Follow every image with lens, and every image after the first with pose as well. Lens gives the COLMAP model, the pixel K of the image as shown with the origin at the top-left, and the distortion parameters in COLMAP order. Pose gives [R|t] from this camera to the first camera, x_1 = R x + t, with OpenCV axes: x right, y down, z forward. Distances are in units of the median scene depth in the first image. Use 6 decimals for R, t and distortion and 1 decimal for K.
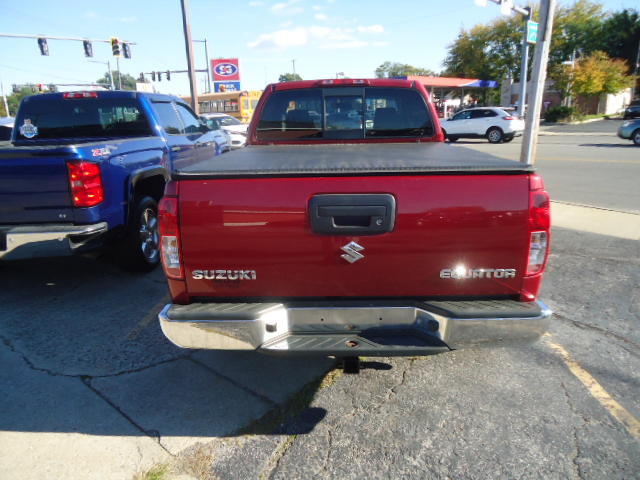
lens RADIAL K [[463.8, 0, 321.4], [0, 463.8, 242.4], [0, 0, 1]] dist [-0.017246, 0.009931]
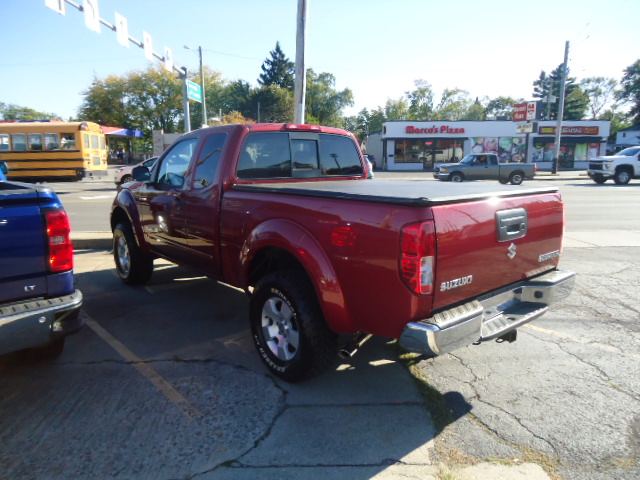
lens RADIAL K [[463.8, 0, 321.4], [0, 463.8, 238.2], [0, 0, 1]] dist [-0.017246, 0.009931]
pose [[0.739093, -0.093956, 0.667019, -0.046800], [0.166160, 0.985055, -0.045360, -0.001792], [-0.652788, 0.144358, 0.743659, 0.012094]]
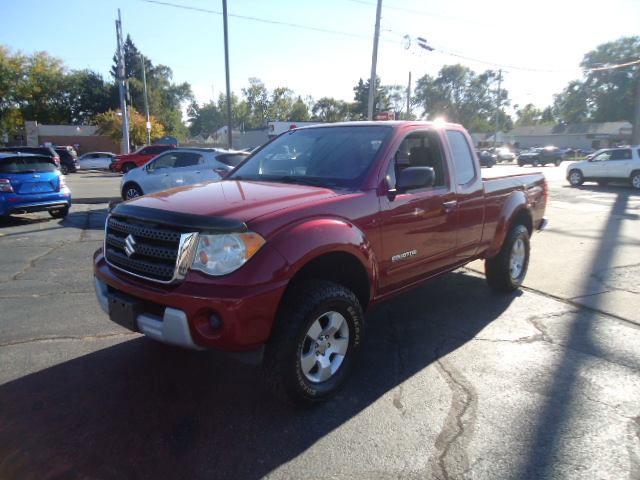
lens RADIAL K [[463.8, 0, 318.8], [0, 463.8, 240.8], [0, 0, 1]] dist [-0.017246, 0.009931]
pose [[0.427103, -0.148179, 0.891979, -0.281448], [0.228811, 0.972085, 0.051925, -0.002147], [-0.874773, 0.181917, 0.449085, 0.030394]]
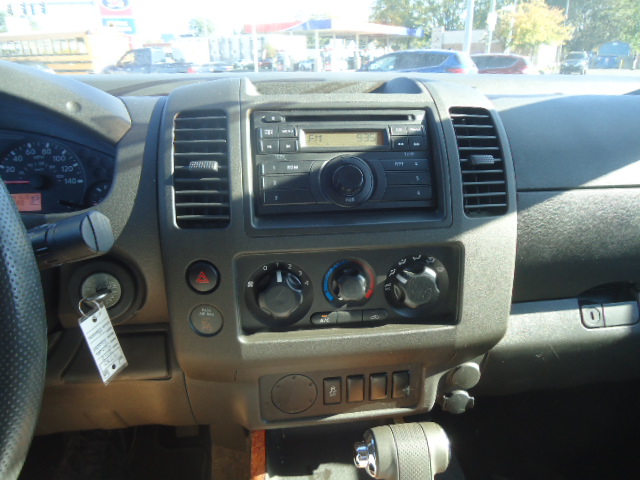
lens RADIAL K [[463.8, 0, 320.7], [0, 463.8, 243.5], [0, 0, 1]] dist [-0.017246, 0.009931]
pose [[0.986017, -0.039308, 0.161942, 0.003999], [0.022767, 0.994446, 0.102759, -0.022314], [-0.165082, -0.097635, 0.981435, 0.089884]]
